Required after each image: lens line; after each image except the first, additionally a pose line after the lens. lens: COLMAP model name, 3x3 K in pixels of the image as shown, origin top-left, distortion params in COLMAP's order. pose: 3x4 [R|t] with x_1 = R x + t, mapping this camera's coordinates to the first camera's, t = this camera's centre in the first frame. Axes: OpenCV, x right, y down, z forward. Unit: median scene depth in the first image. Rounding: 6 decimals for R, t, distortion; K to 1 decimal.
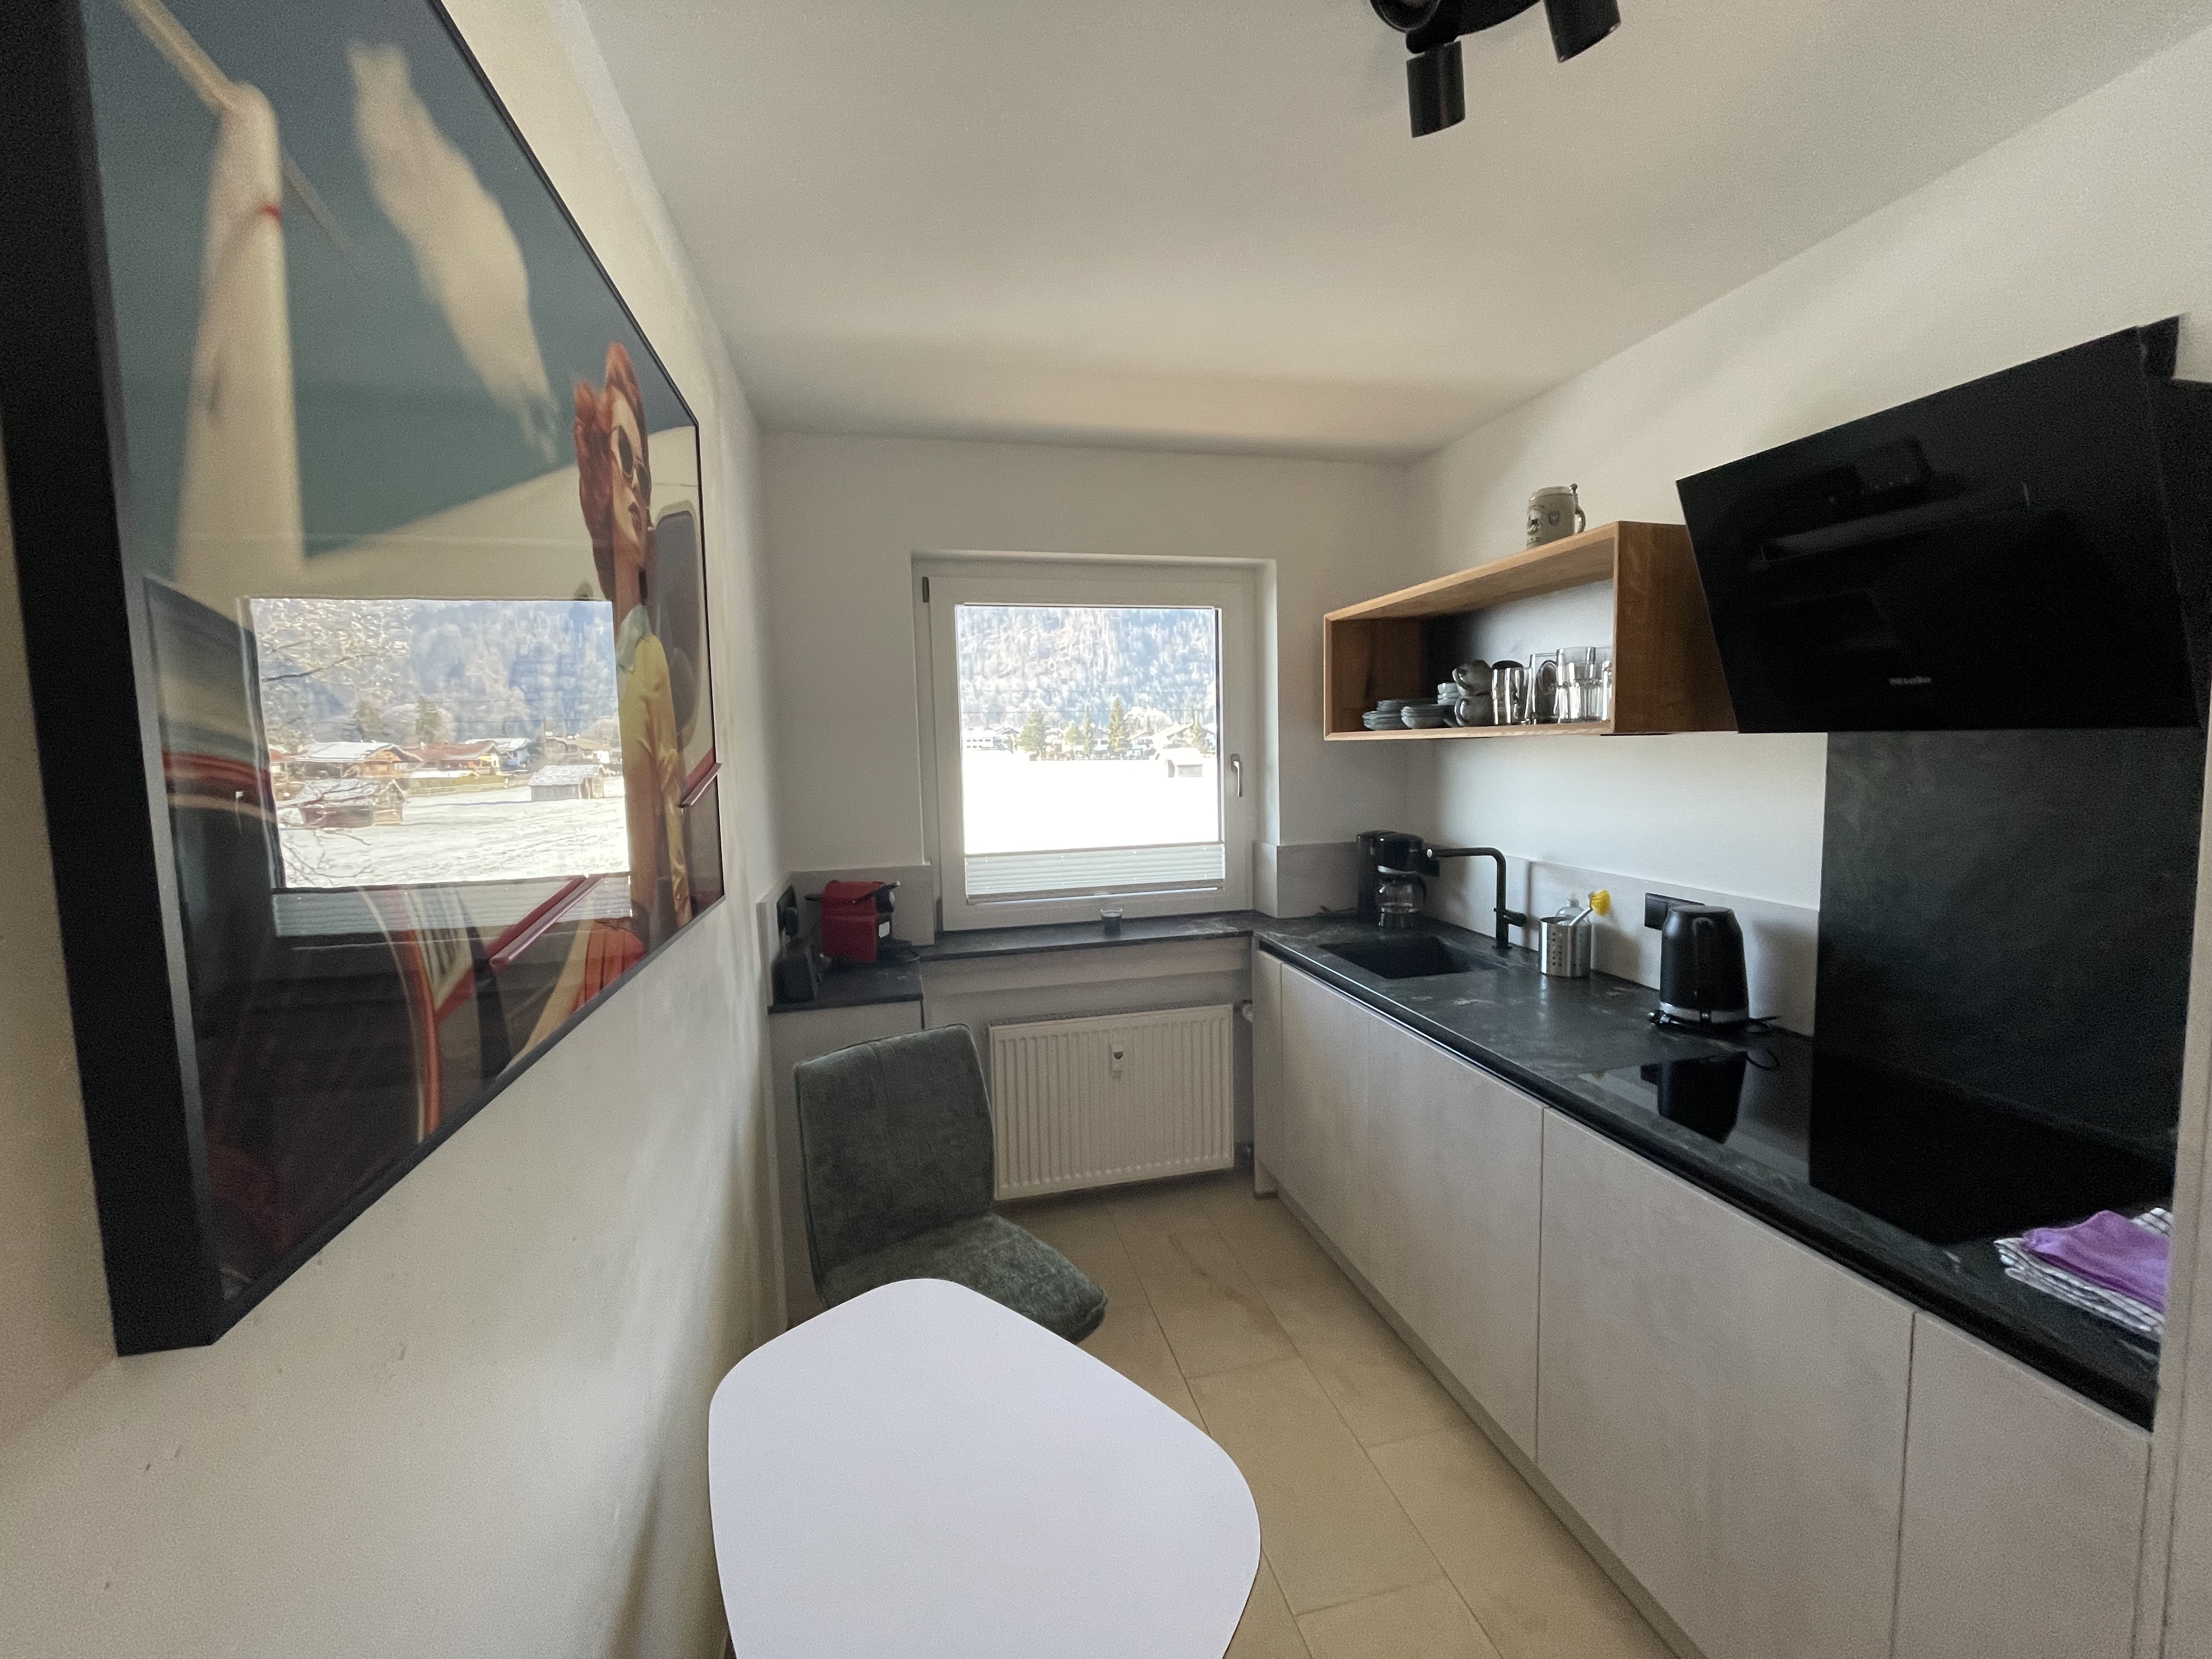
lens RADIAL K [[887.0, 0, 1106.0], [0, 887.0, 829.5], [0, 0, 1]] dist [-0.016017, 0.000092]
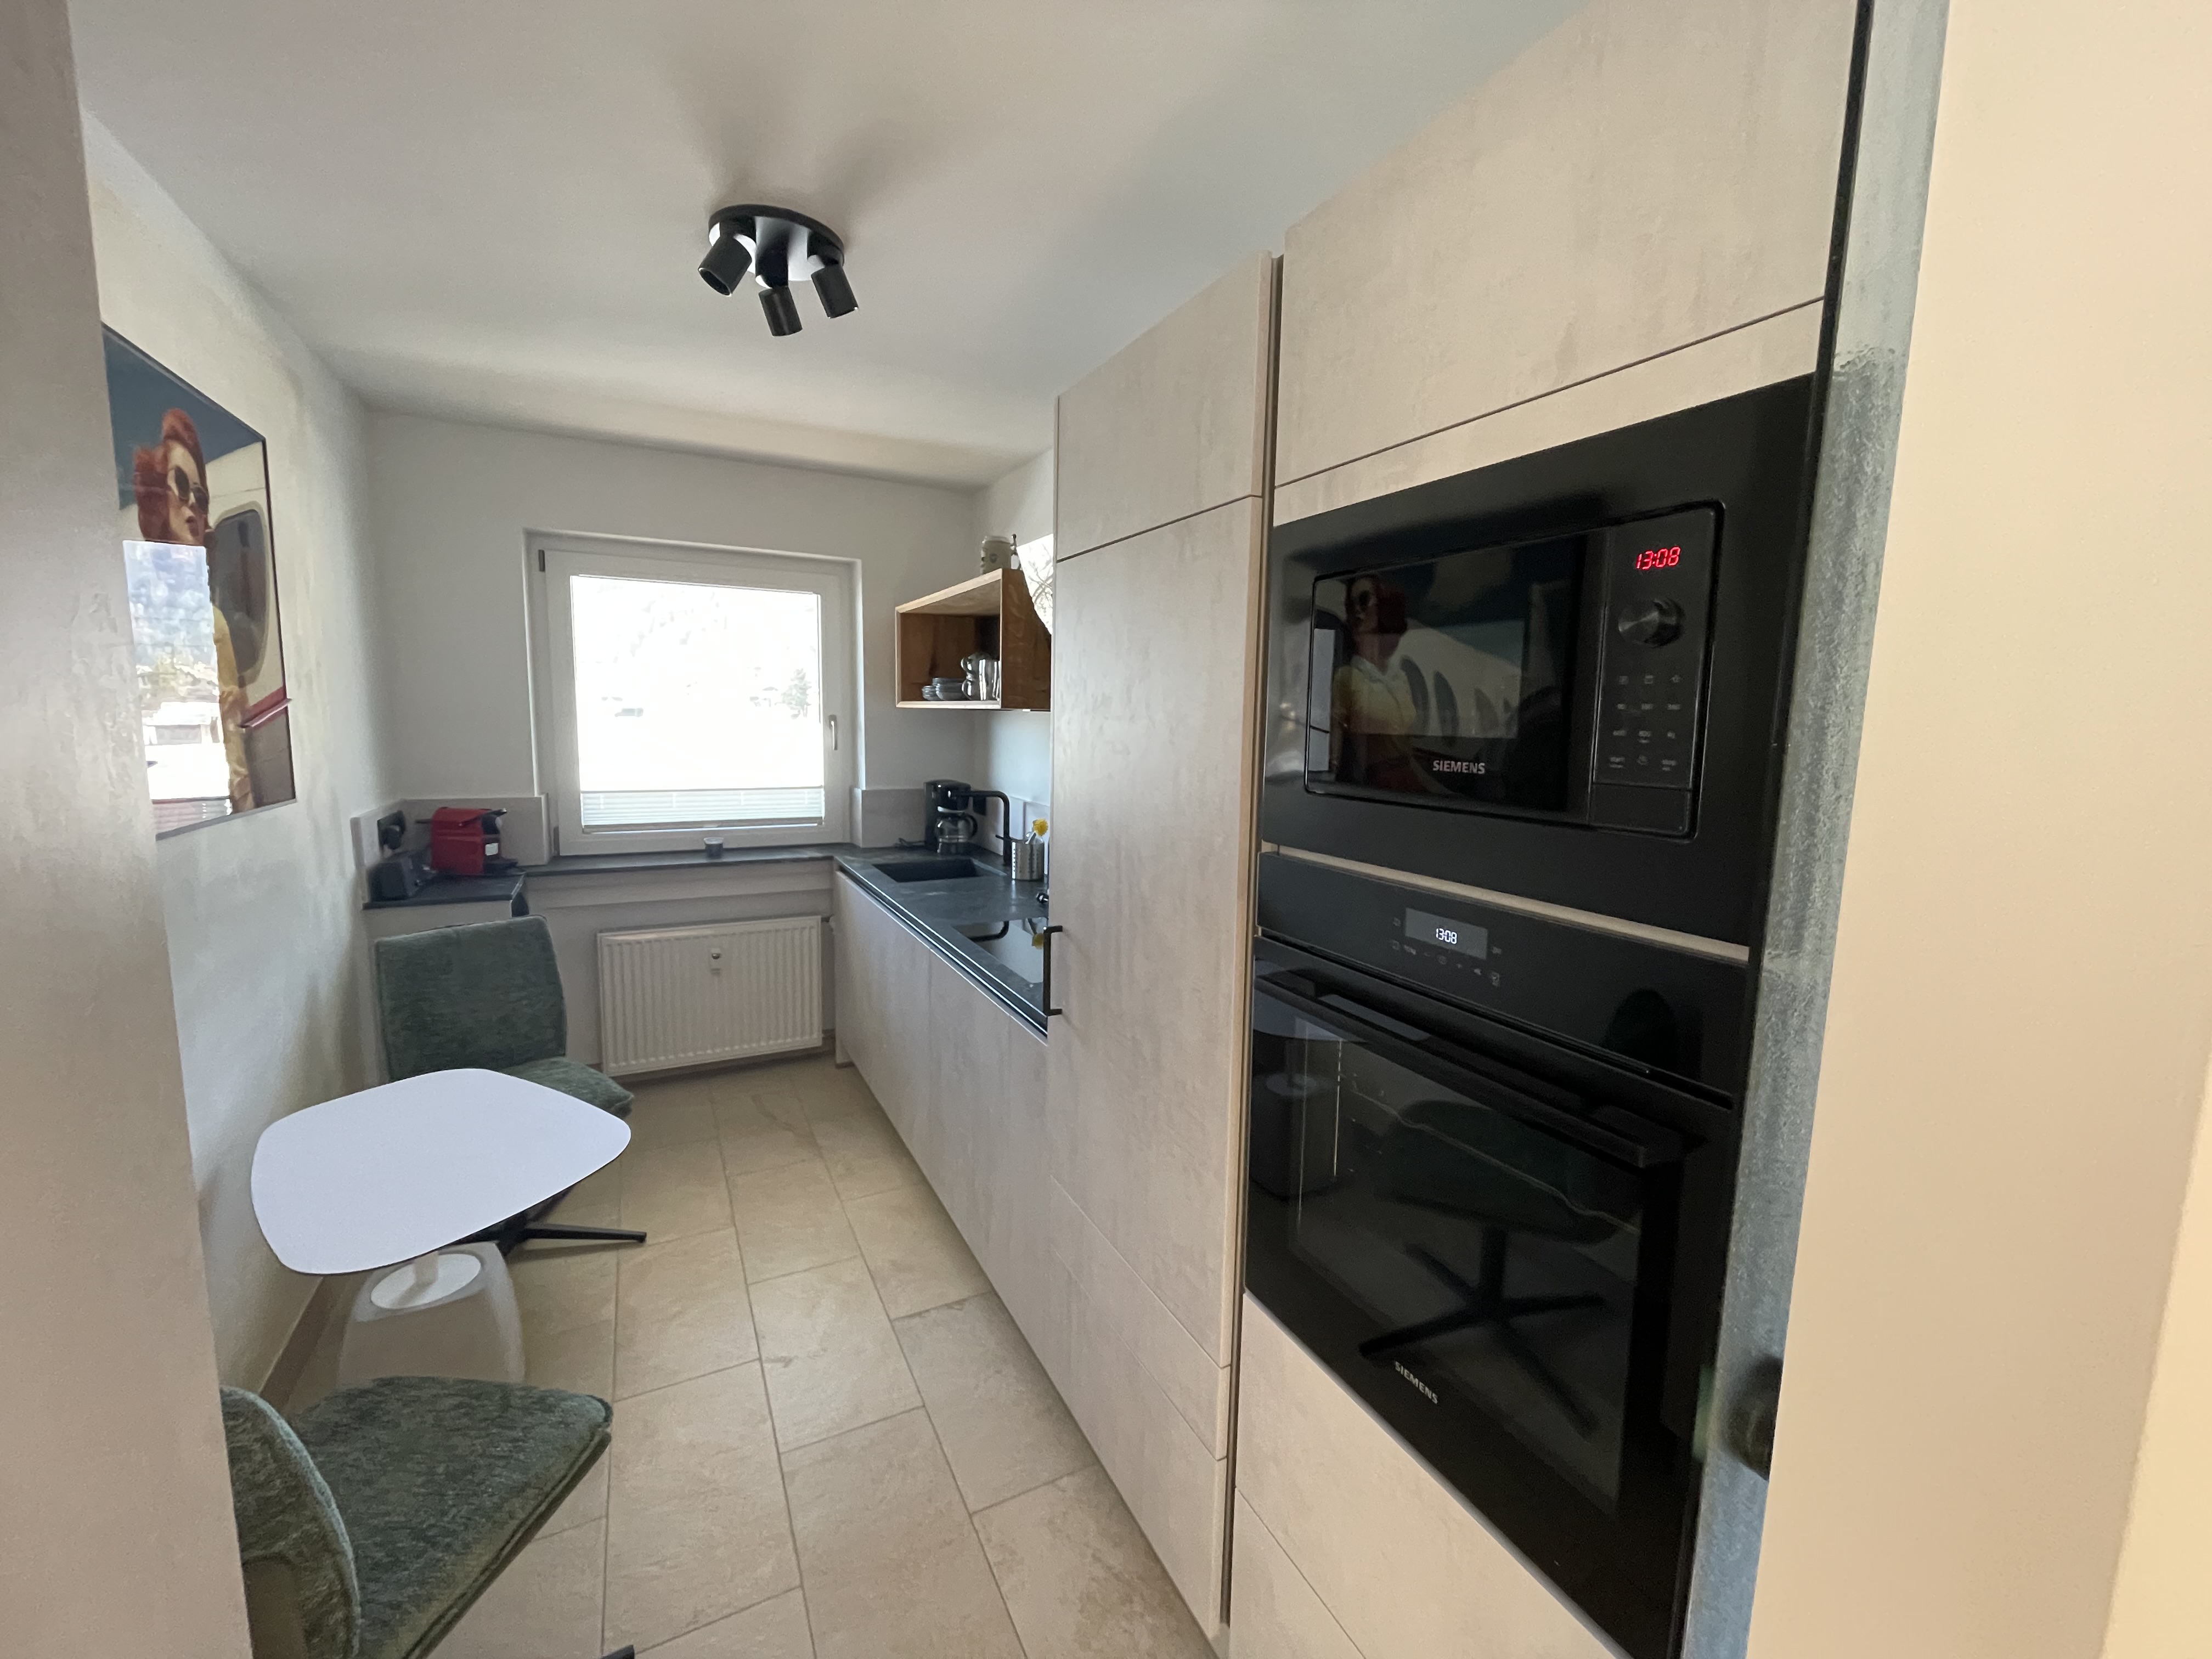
lens RADIAL K [[894.5, 0, 1112.9], [0, 894.5, 836.4], [0, 0, 1]] dist [-0.014182, 0.000400]
pose [[0.968415, 0.010219, 0.249134, 0.245972], [-0.020208, 0.999090, 0.037567, 0.032318], [-0.248523, -0.041415, 0.967740, -0.341807]]
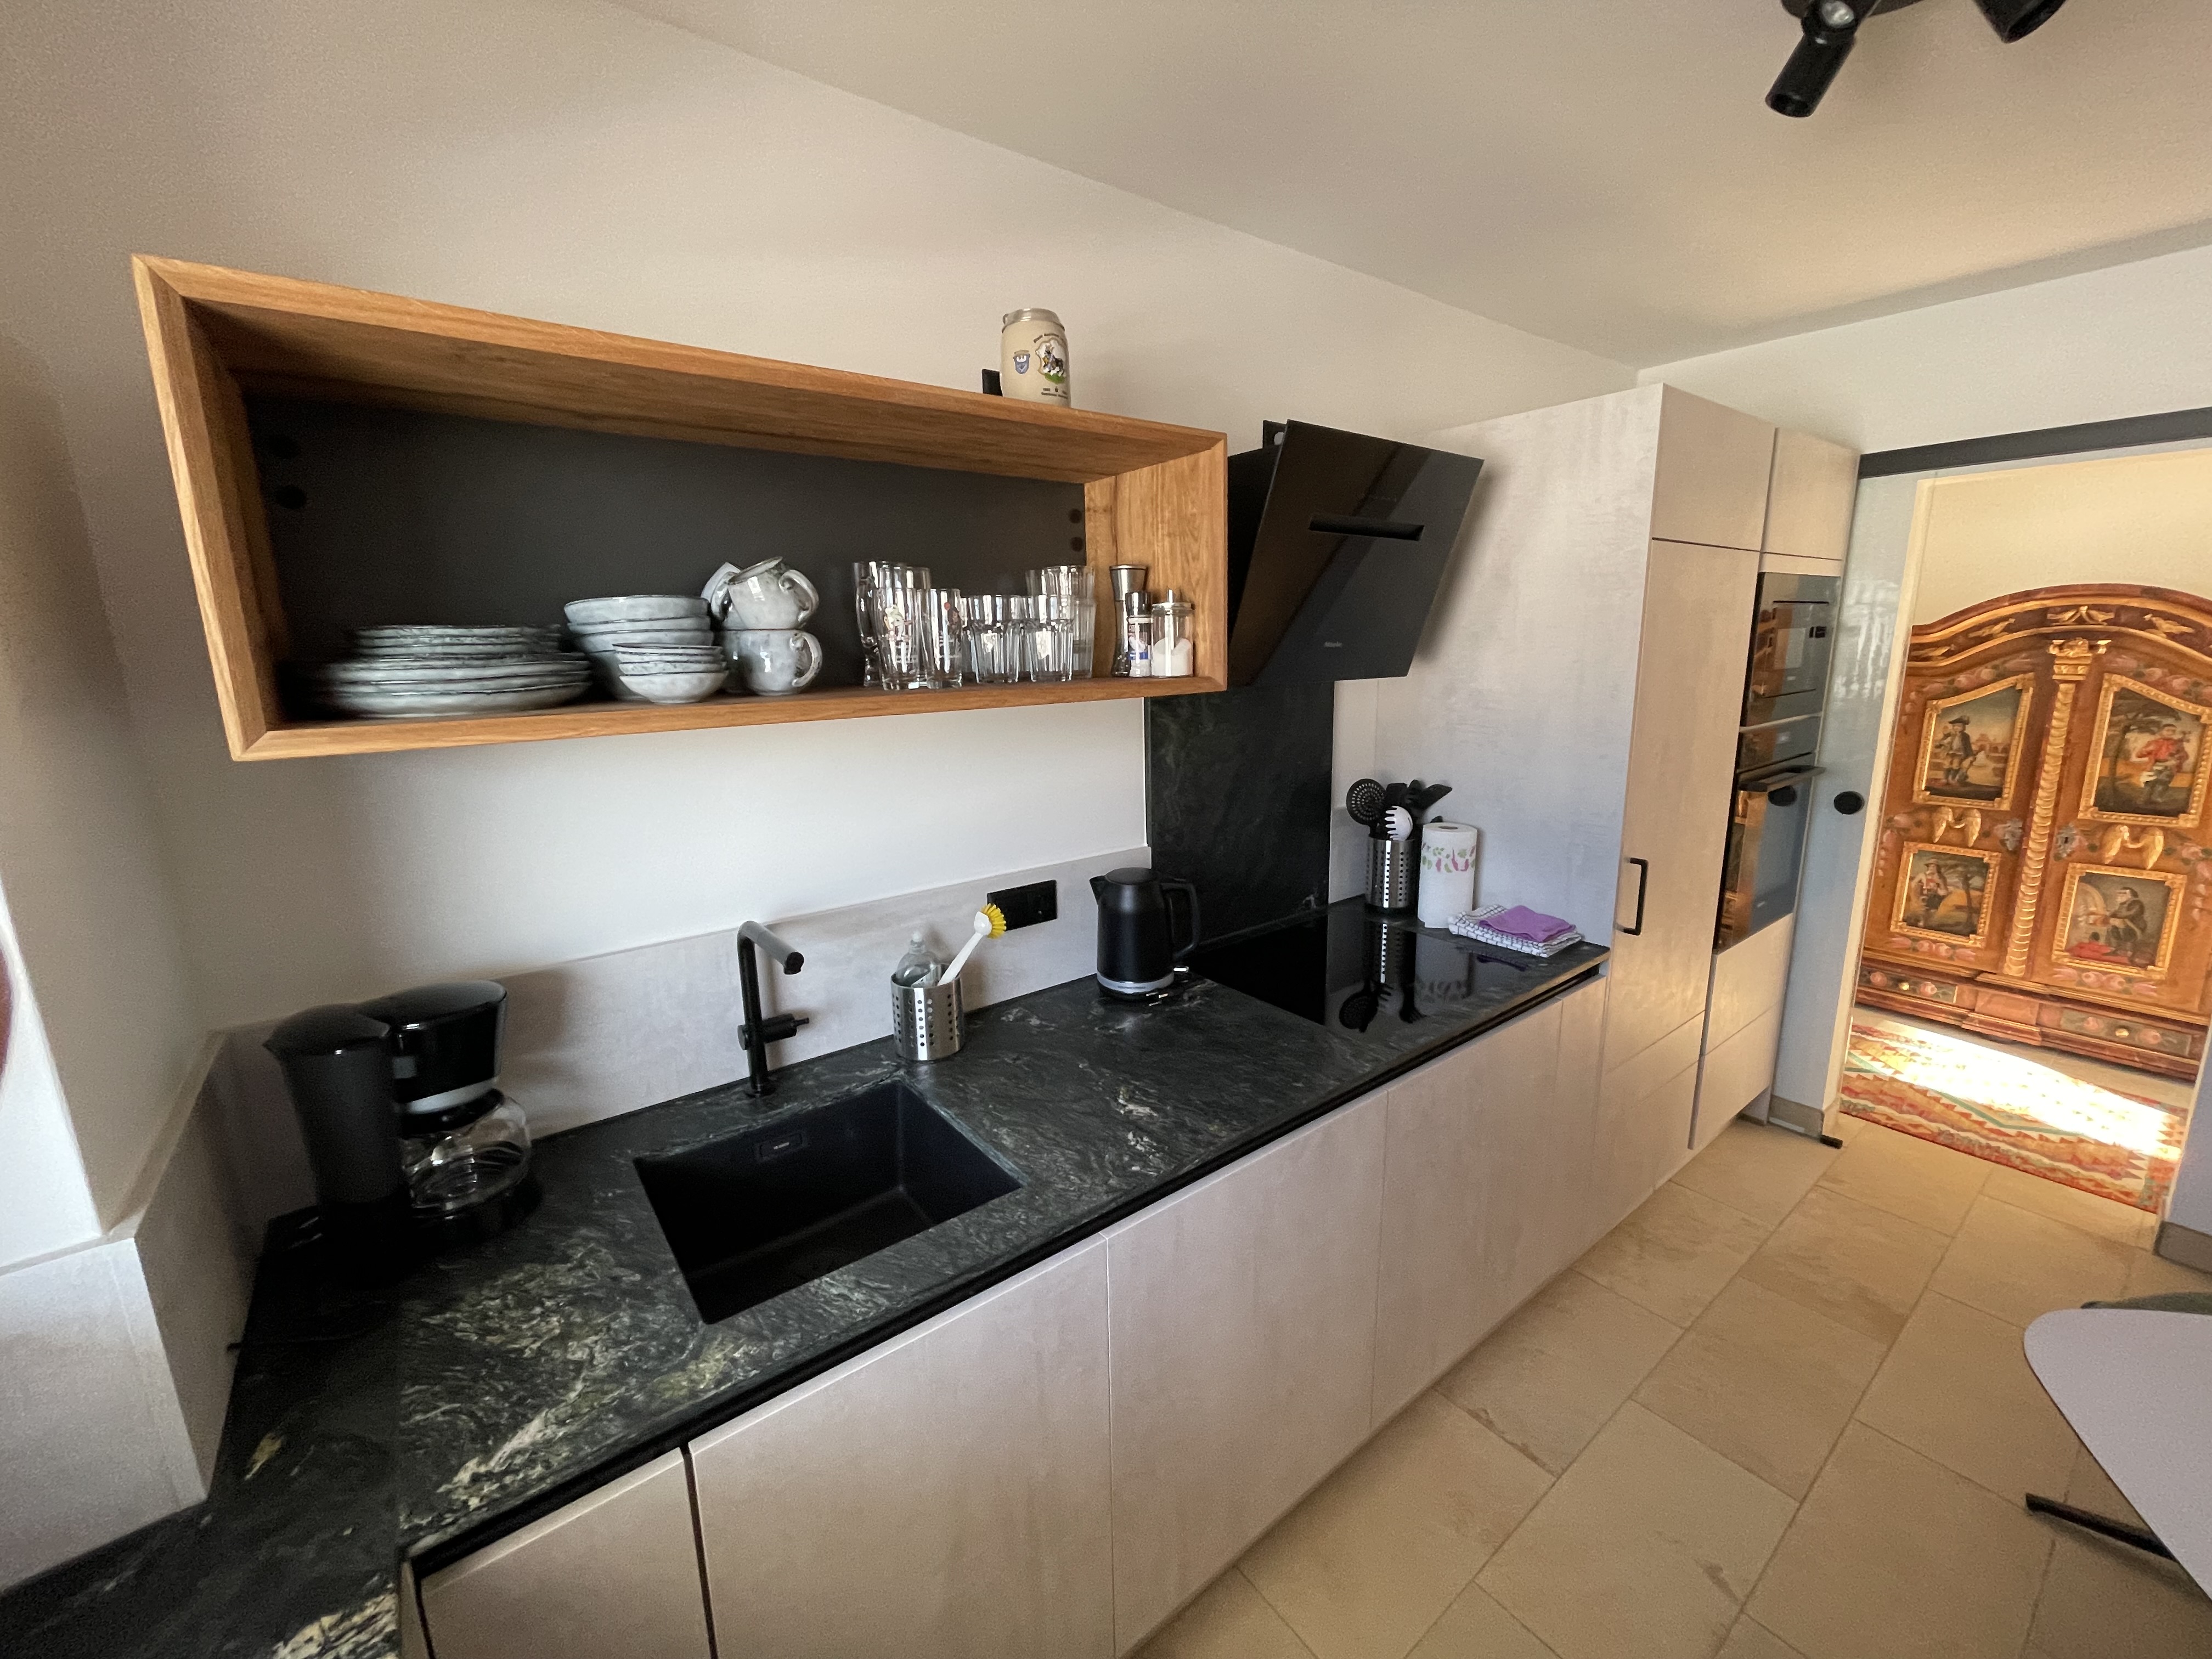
lens RADIAL K [[884.3, 0, 1106.0], [0, 884.3, 829.5], [0, 0, 1]] dist [0.002150, 0.000273]
pose [[-0.410681, -0.153201, 0.898816, -0.110564], [0.118058, 0.968550, 0.219029, -0.114677], [-0.904104, 0.196064, -0.379678, 0.929558]]
